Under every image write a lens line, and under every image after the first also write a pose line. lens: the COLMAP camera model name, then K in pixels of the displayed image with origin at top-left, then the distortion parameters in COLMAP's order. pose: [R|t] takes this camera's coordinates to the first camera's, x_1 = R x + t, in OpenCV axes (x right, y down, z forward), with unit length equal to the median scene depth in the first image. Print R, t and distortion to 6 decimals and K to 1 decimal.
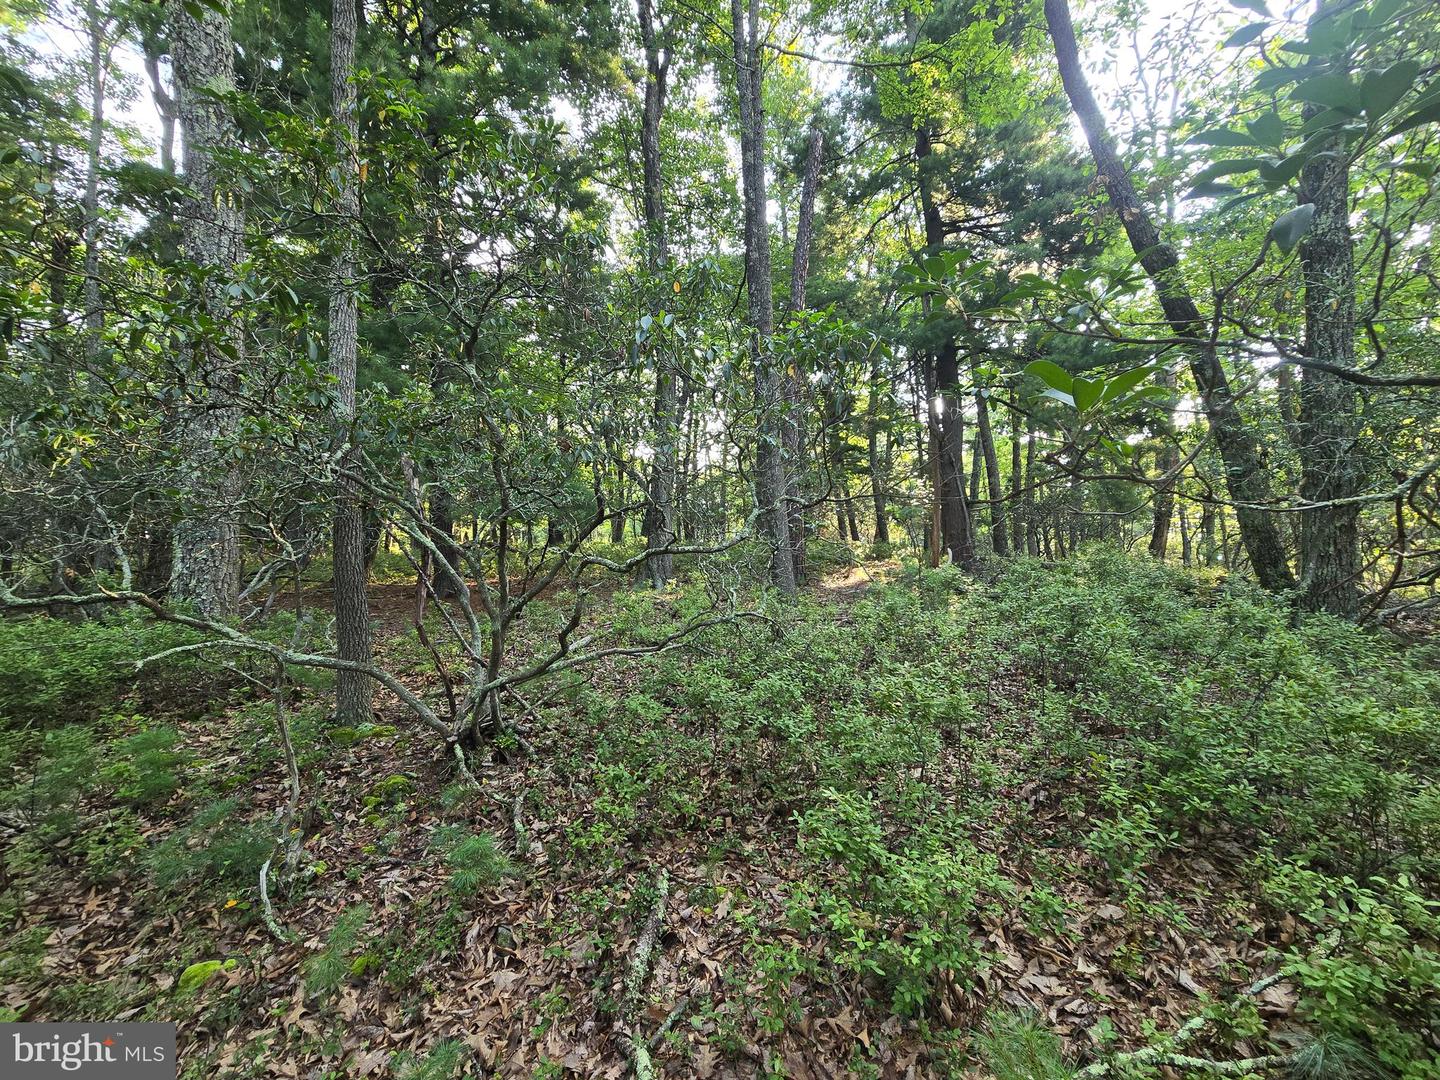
lens RADIAL K [[590.0, 0, 712.1], [0, 590.0, 543.4], [0, 0, 1]] dist [-0.003113, -0.000570]
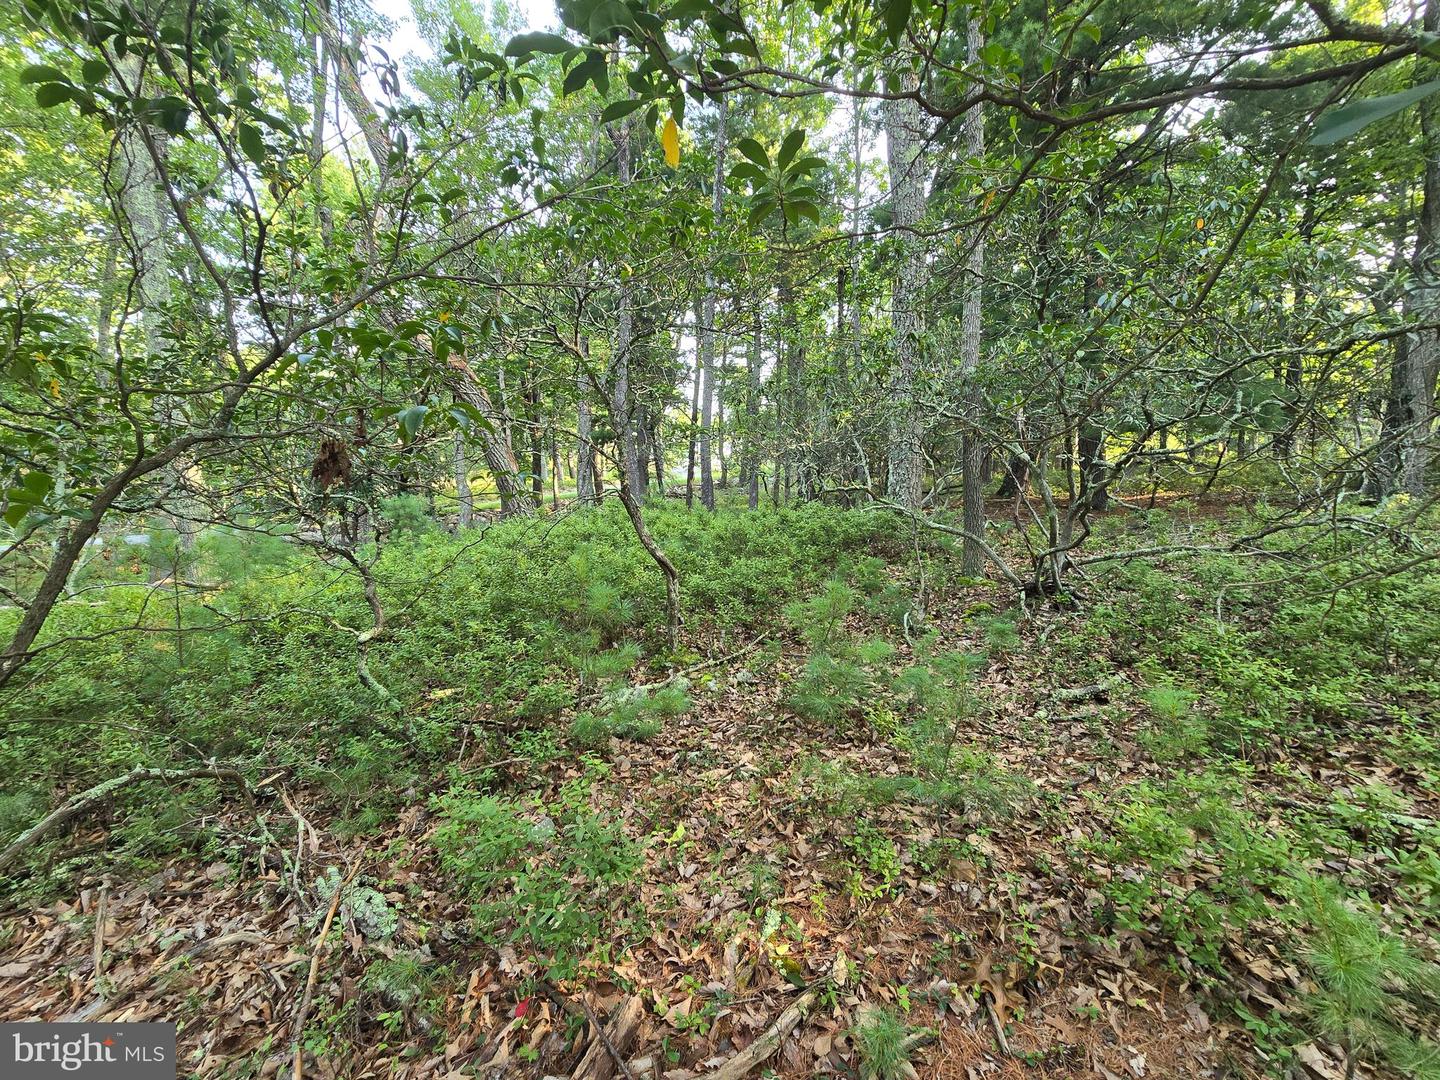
lens RADIAL K [[590.0, 0, 712.1], [0, 590.0, 543.4], [0, 0, 1]] dist [-0.003113, -0.000570]
pose [[0.492040, 0.084111, -0.866500, 0.443245], [0.032382, 0.992865, 0.114765, 0.023781], [0.869970, -0.084528, 0.485806, -0.381785]]
